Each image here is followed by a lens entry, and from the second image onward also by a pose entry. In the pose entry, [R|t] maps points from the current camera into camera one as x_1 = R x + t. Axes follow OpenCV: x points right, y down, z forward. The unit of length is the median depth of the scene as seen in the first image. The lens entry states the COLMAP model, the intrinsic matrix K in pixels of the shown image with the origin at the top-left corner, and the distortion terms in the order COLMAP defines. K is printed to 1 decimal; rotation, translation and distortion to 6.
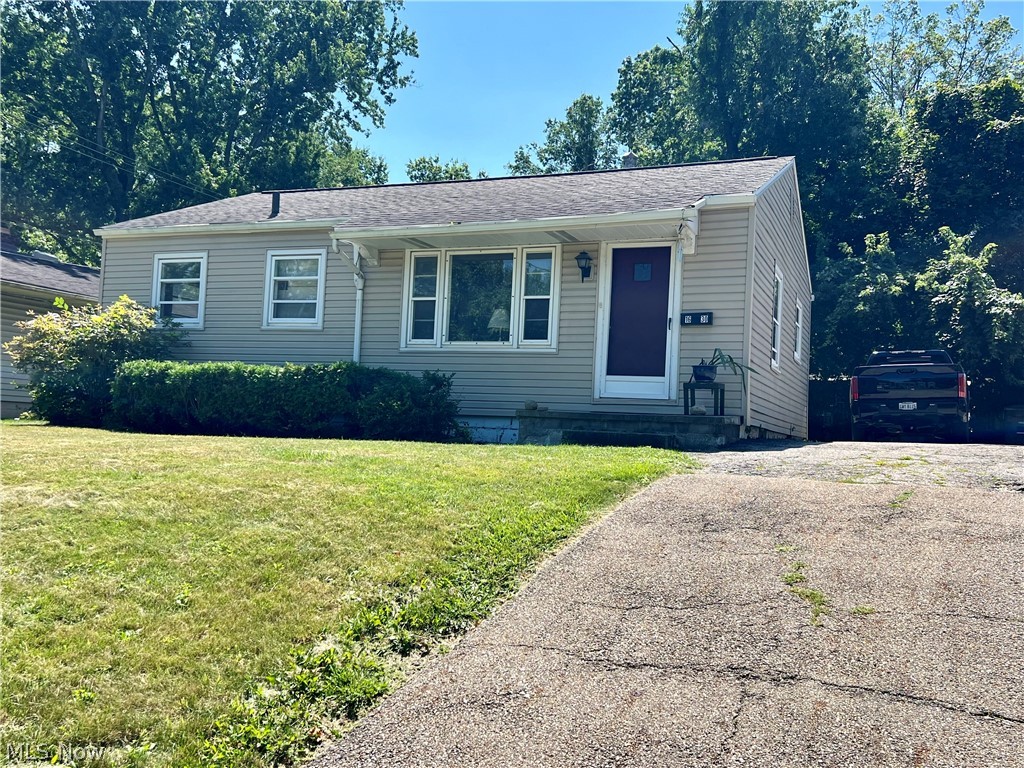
lens RADIAL K [[935.1, 0, 512.0], [0, 935.1, 384.0], [0, 0, 1]] dist [0.054424, -0.003890]
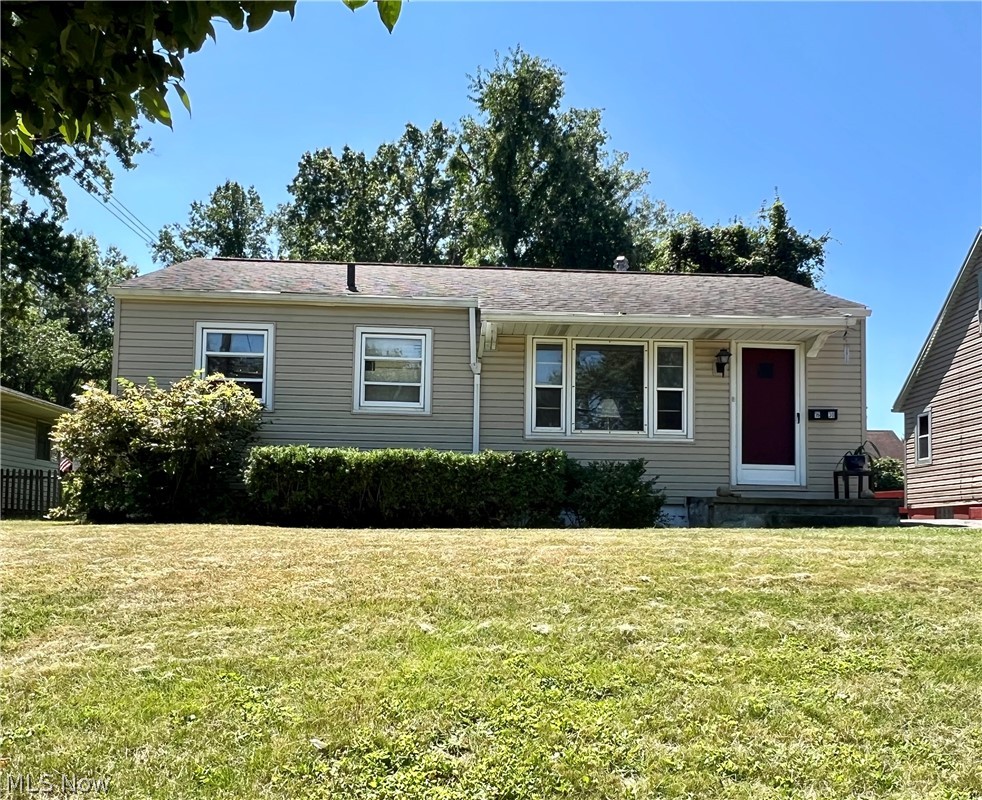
lens RADIAL K [[880.7, 0, 492.1], [0, 880.7, 485.9], [0, 0, 1]] dist [-0.000426, 0.006354]
pose [[0.906073, -0.009551, 0.423013, -0.566425], [0.001278, 0.999802, 0.019837, -0.003958], [-0.423118, -0.017434, 0.905907, 0.181529]]
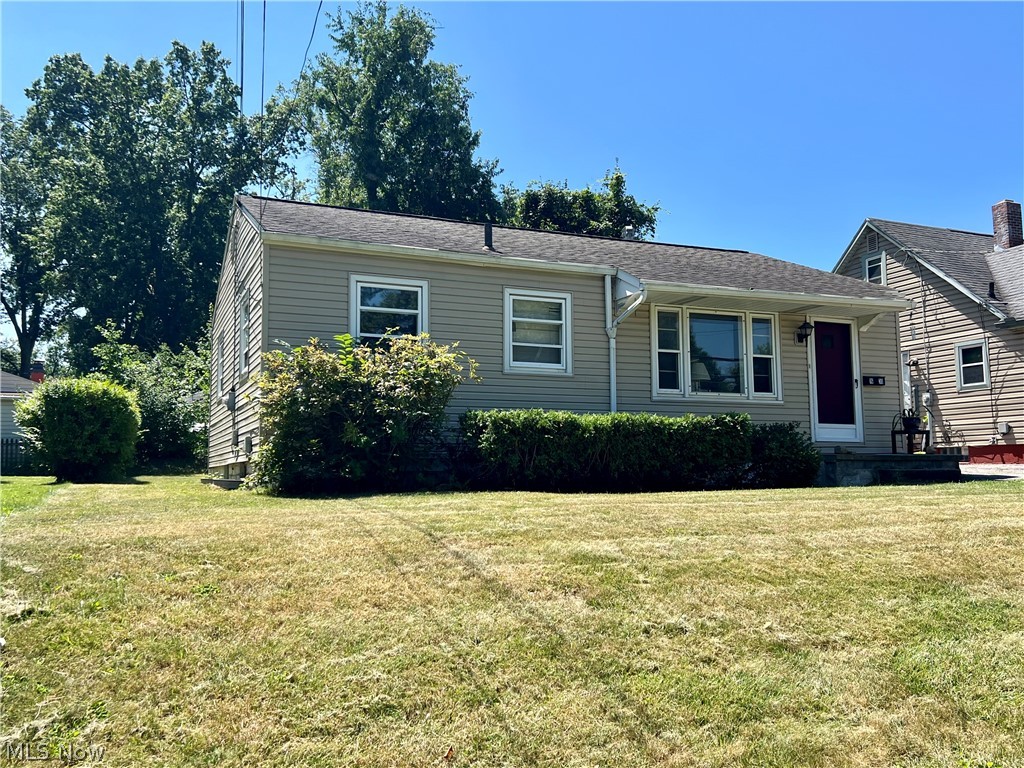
lens RADIAL K [[887.3, 0, 473.8], [0, 887.3, 386.7], [0, 0, 1]] dist [0.050352, -0.011373]
pose [[0.716954, 0.017646, 0.696897, -0.997212], [-0.003461, 0.999757, -0.021755, -0.028649], [-0.697112, 0.013185, 0.716841, 0.443306]]
